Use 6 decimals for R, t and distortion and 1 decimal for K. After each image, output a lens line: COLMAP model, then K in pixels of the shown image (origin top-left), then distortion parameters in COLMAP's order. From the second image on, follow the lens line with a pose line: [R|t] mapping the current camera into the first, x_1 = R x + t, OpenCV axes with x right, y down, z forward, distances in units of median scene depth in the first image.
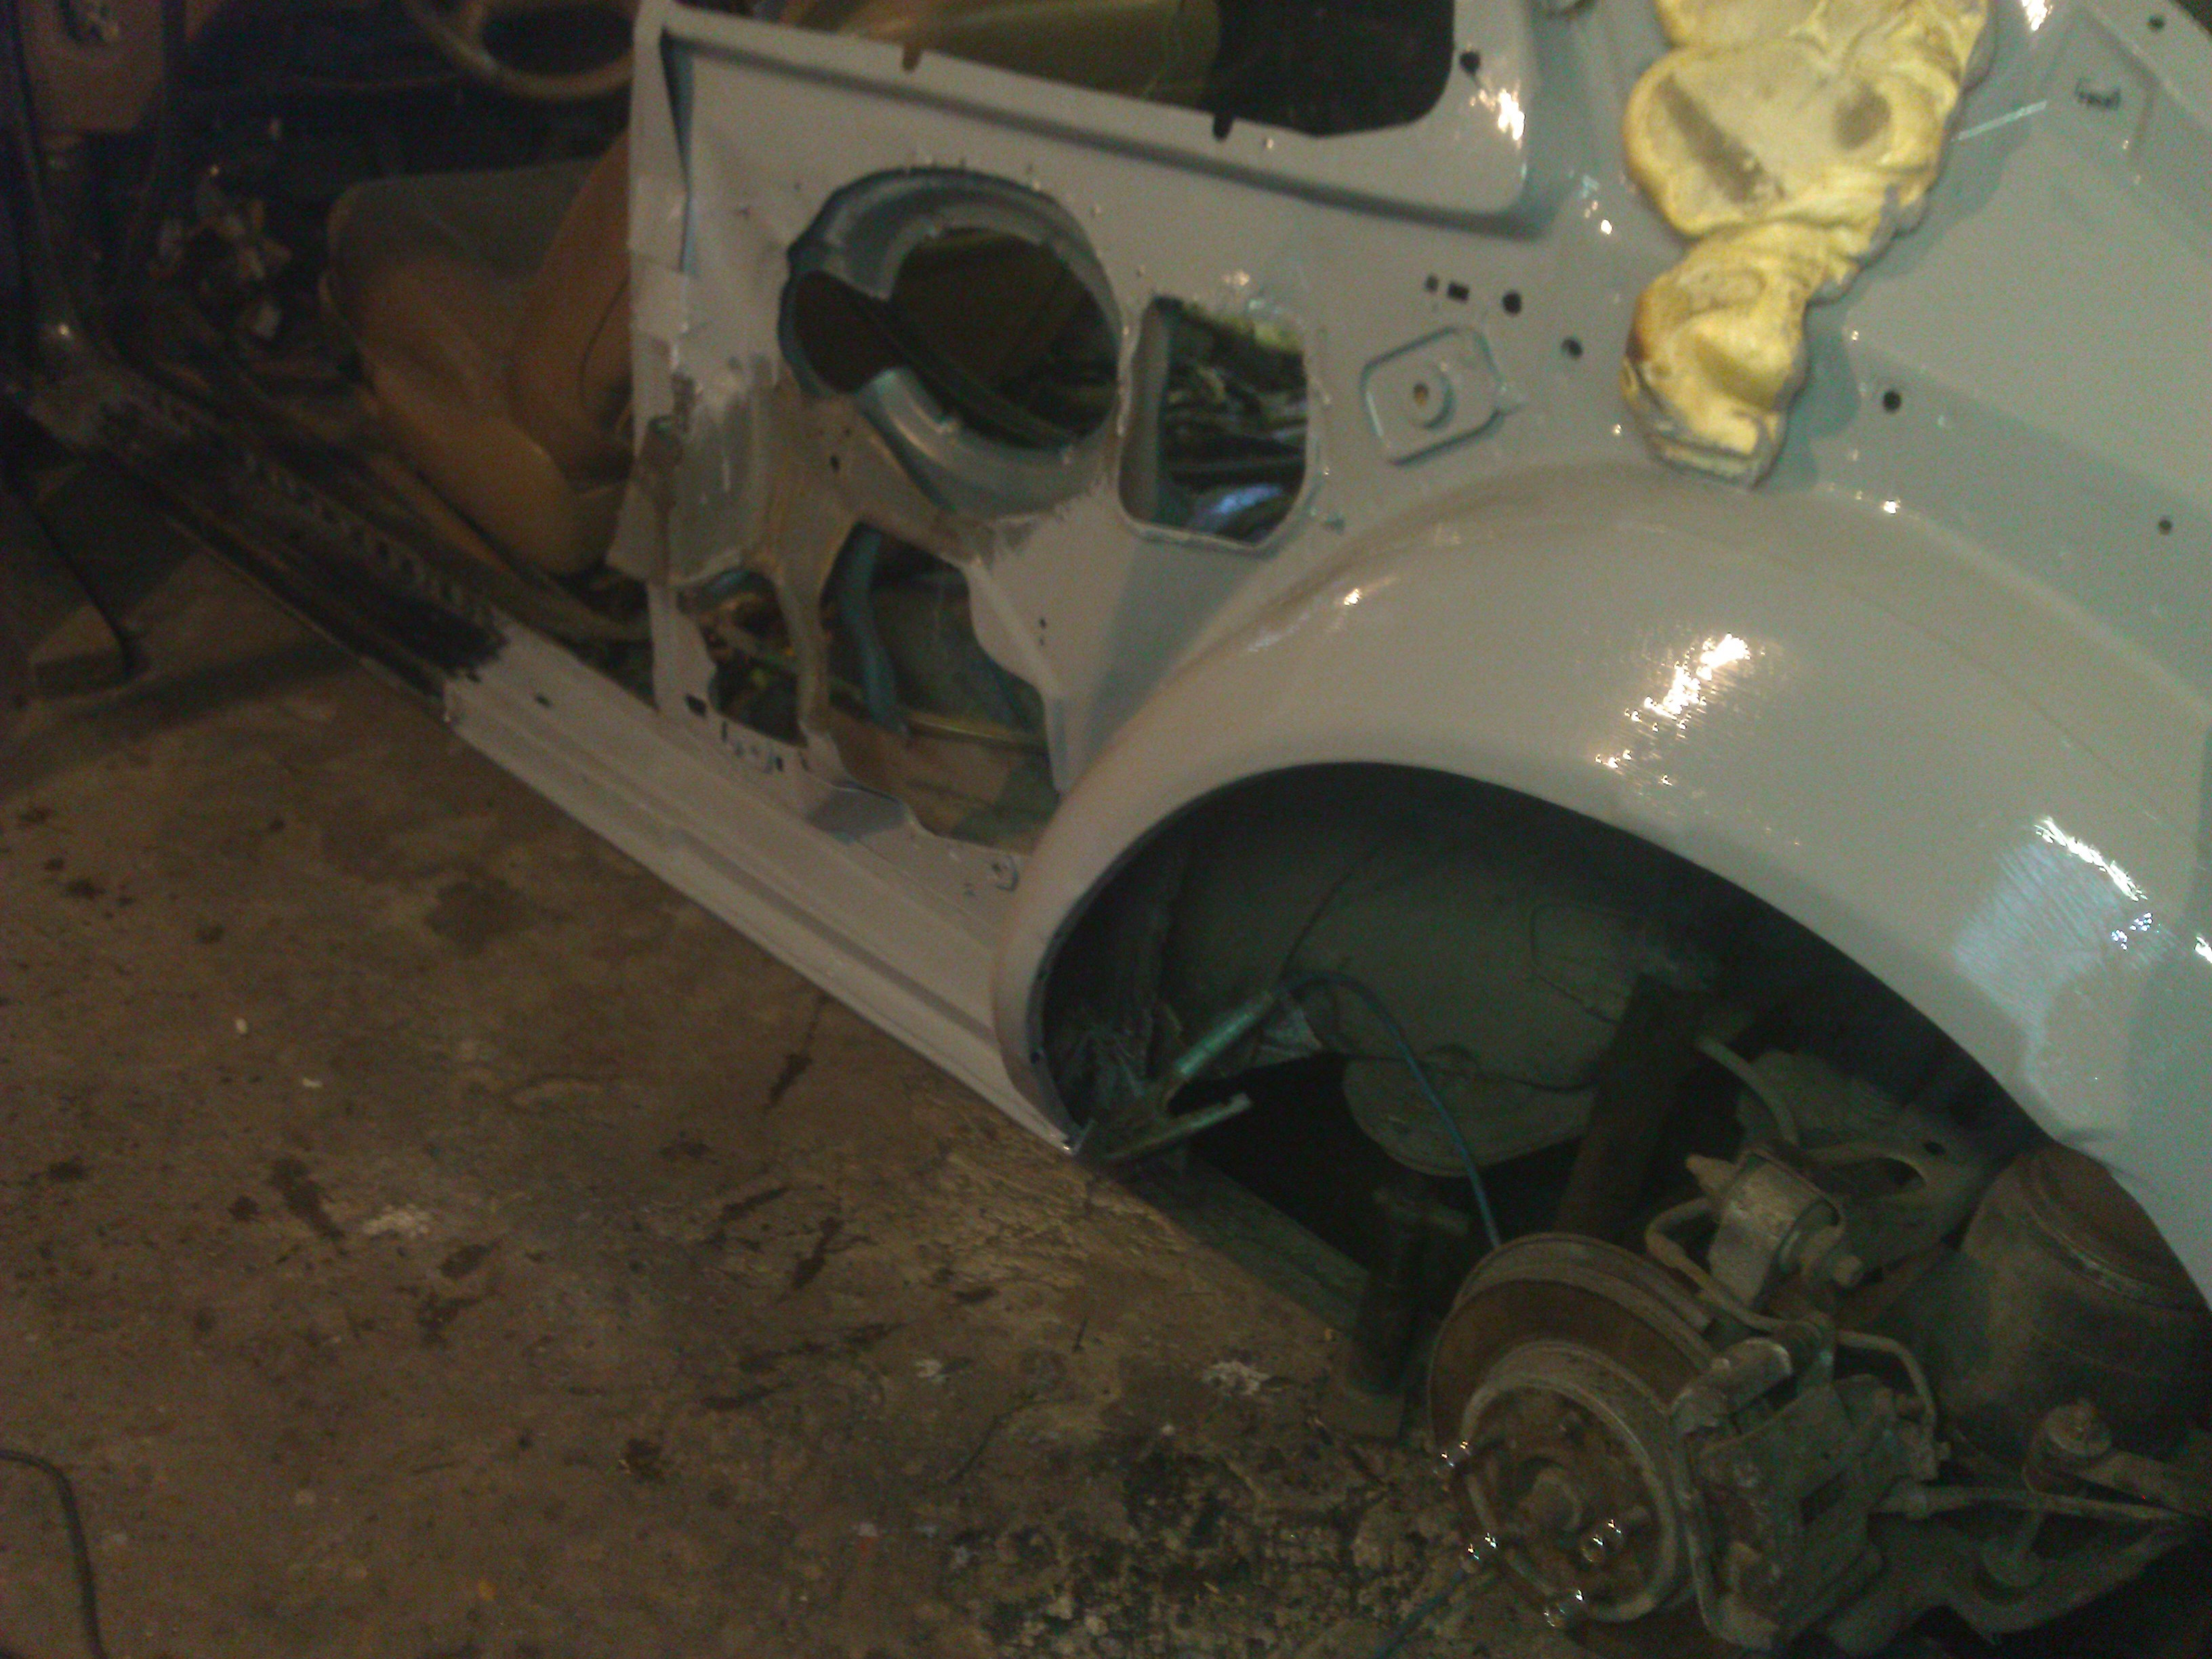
lens RADIAL K [[2364.2, 0, 1116.2], [0, 2364.2, 833.2], [0, 0, 1]] dist [-0.002873, 0.000000]
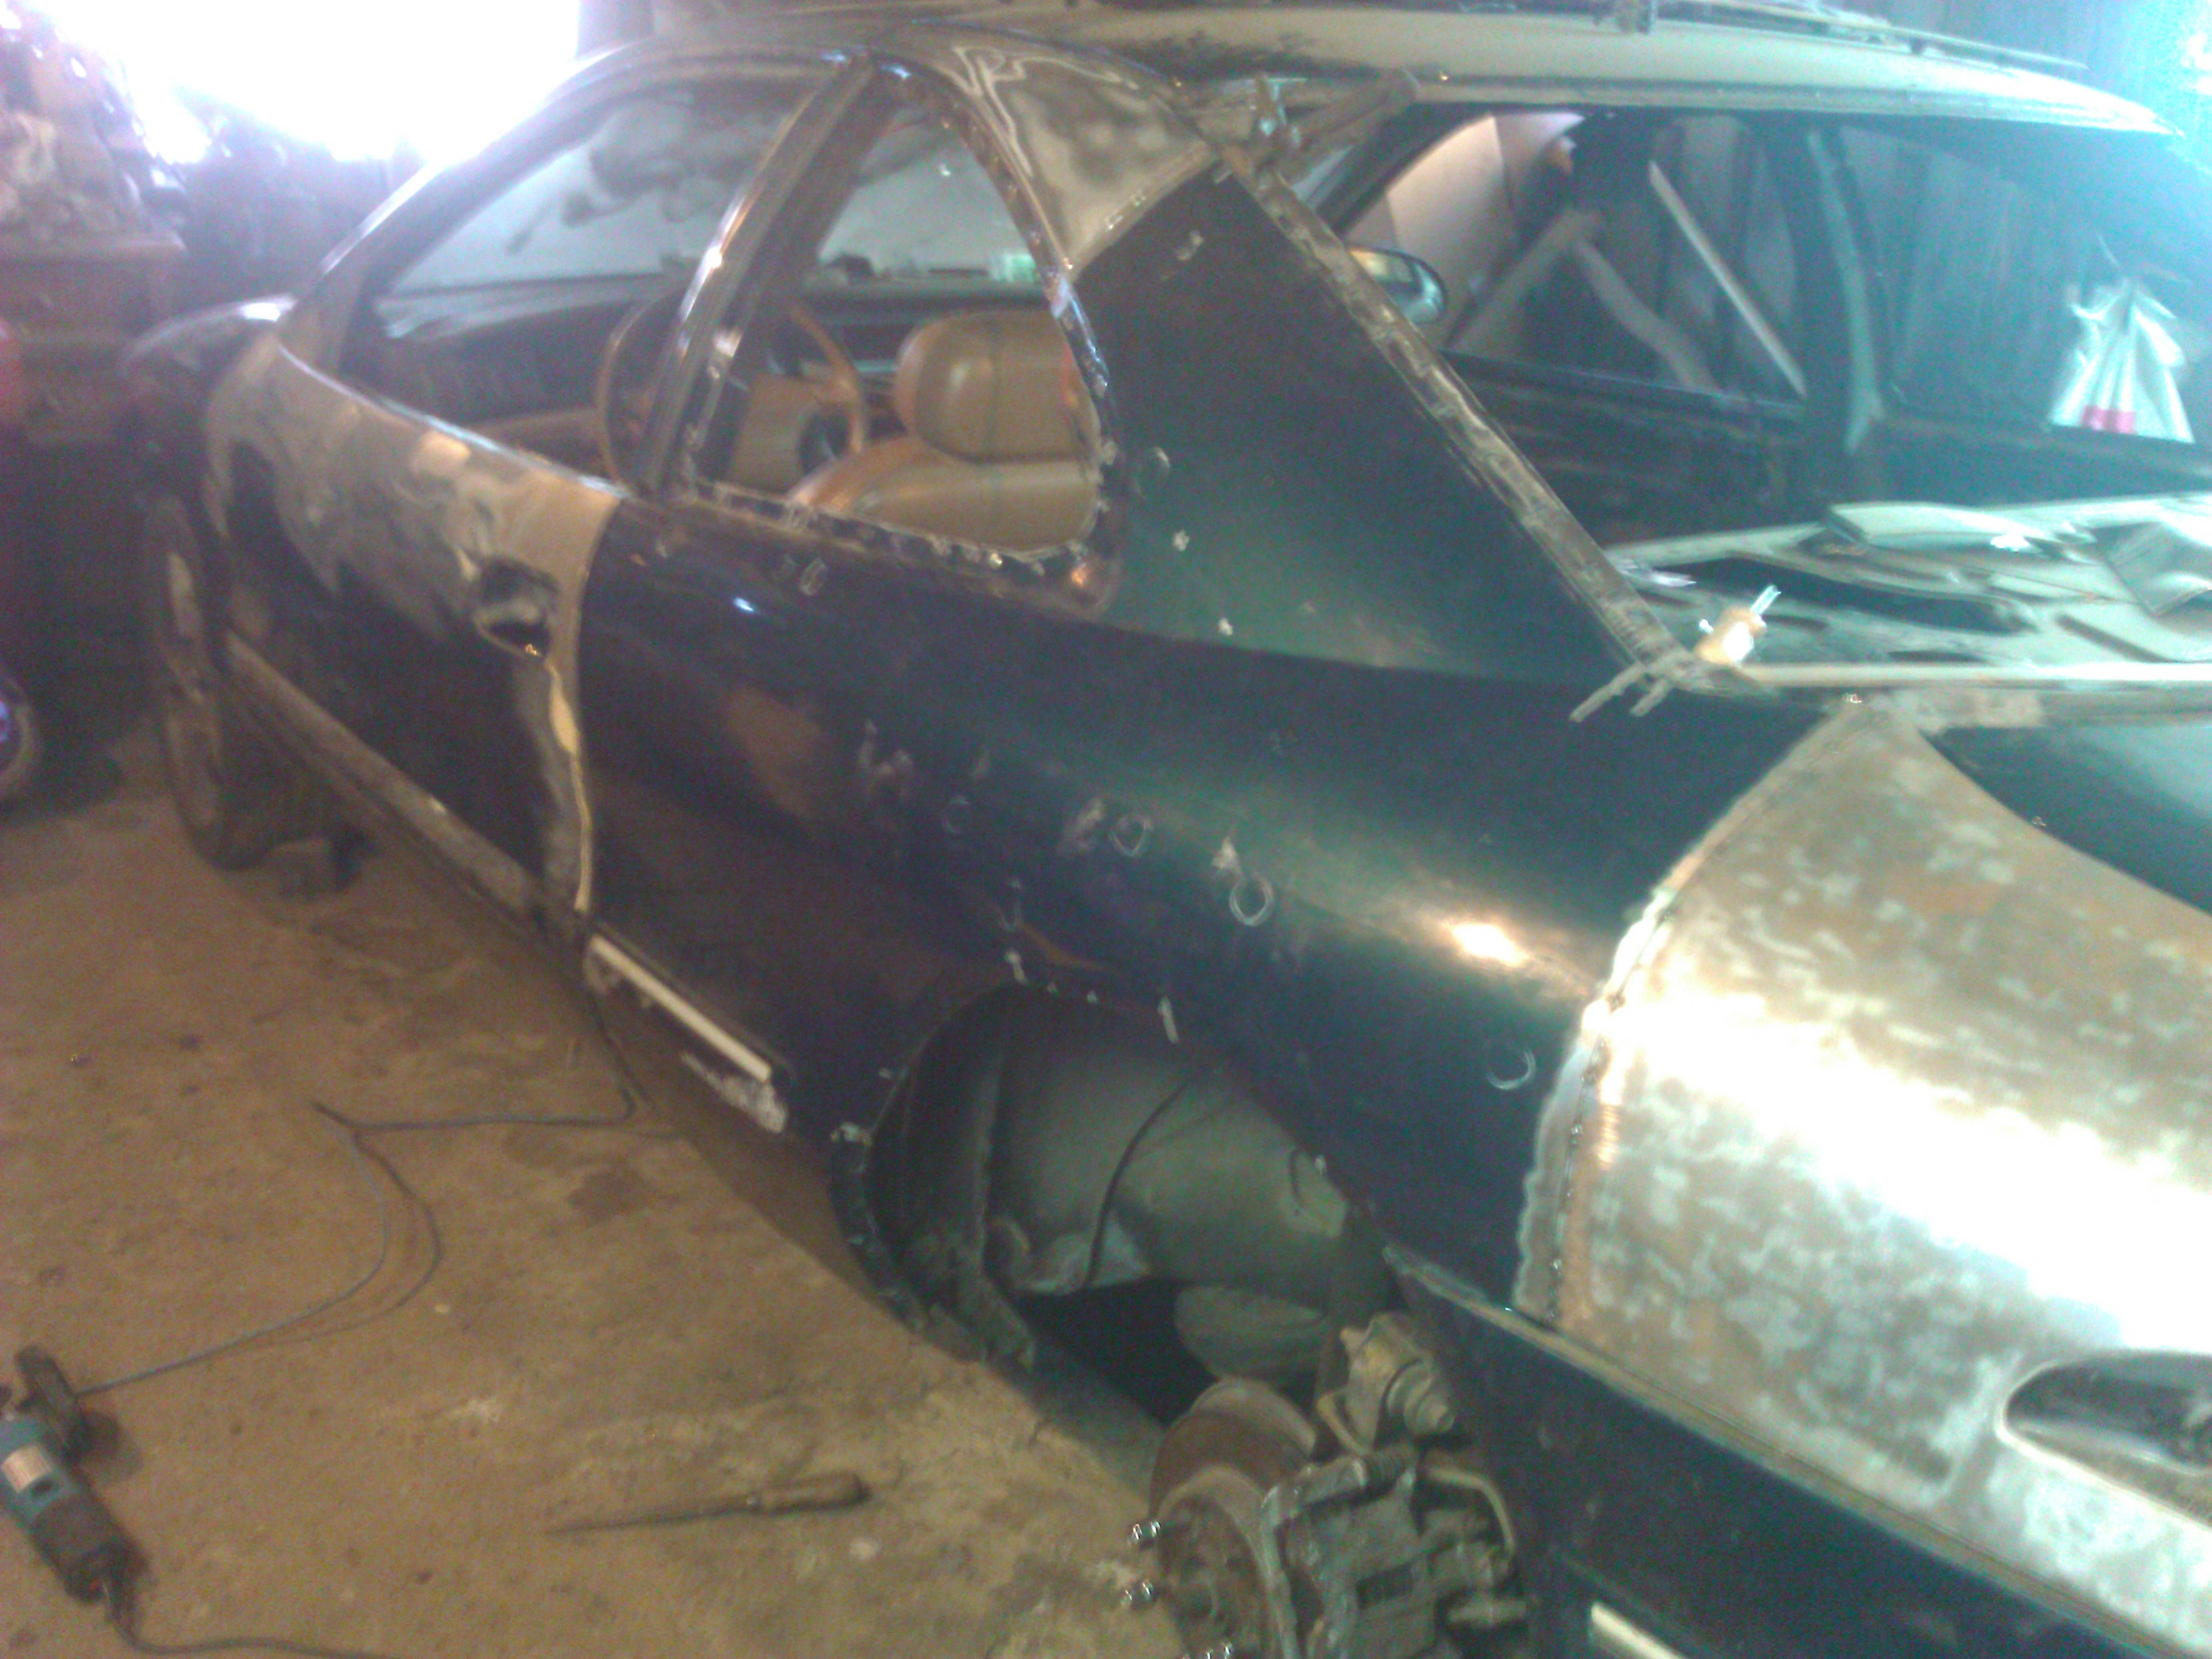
lens RADIAL K [[2305.8, 0, 1106.3], [0, 2305.8, 828.0], [0, 0, 1]] dist [0.020539, 0.000000]
pose [[0.982779, 0.011297, -0.184439, 0.257873], [-0.049390, 0.977874, -0.203280, 0.098765], [0.178061, 0.208888, 0.961592, -0.198457]]
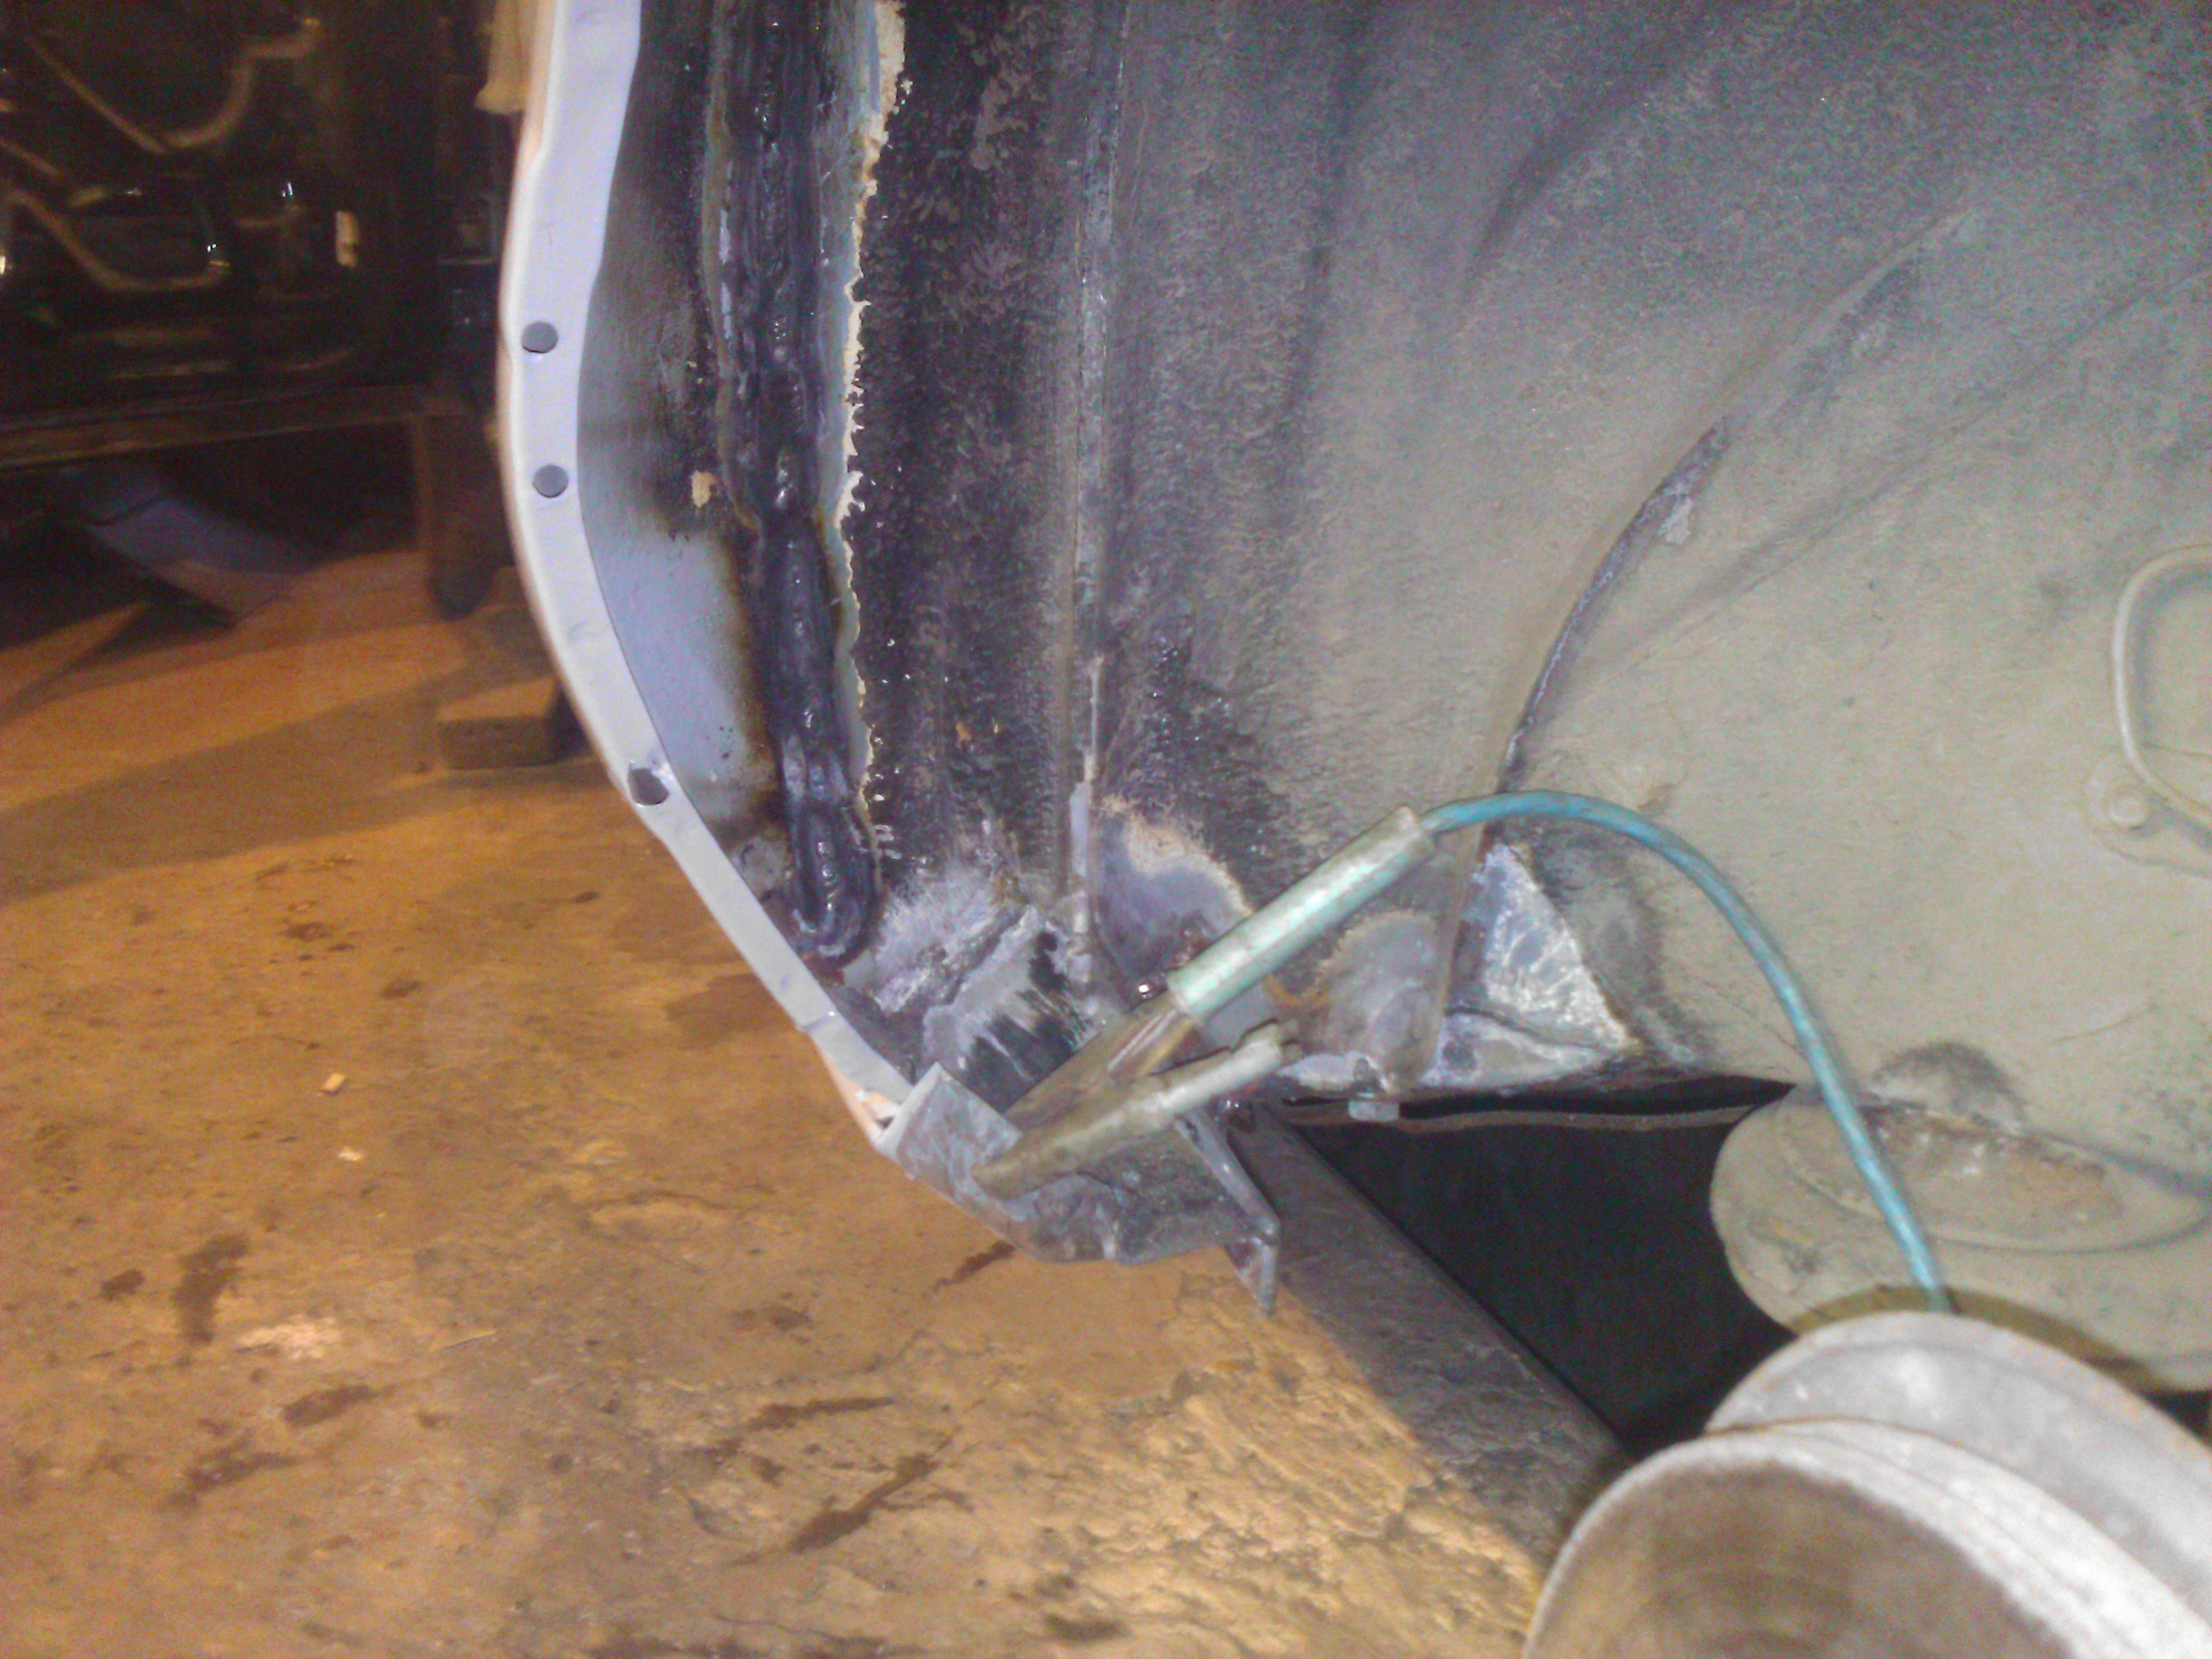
lens RADIAL K [[2357.5, 0, 1102.8], [0, 2357.5, 841.7], [0, 0, 1]] dist [-0.005194, 0.000000]
pose [[0.894033, 0.041887, -0.446038, 0.165973], [-0.143031, 0.970201, -0.195580, 0.133594], [0.424554, 0.238653, 0.873383, 0.535421]]
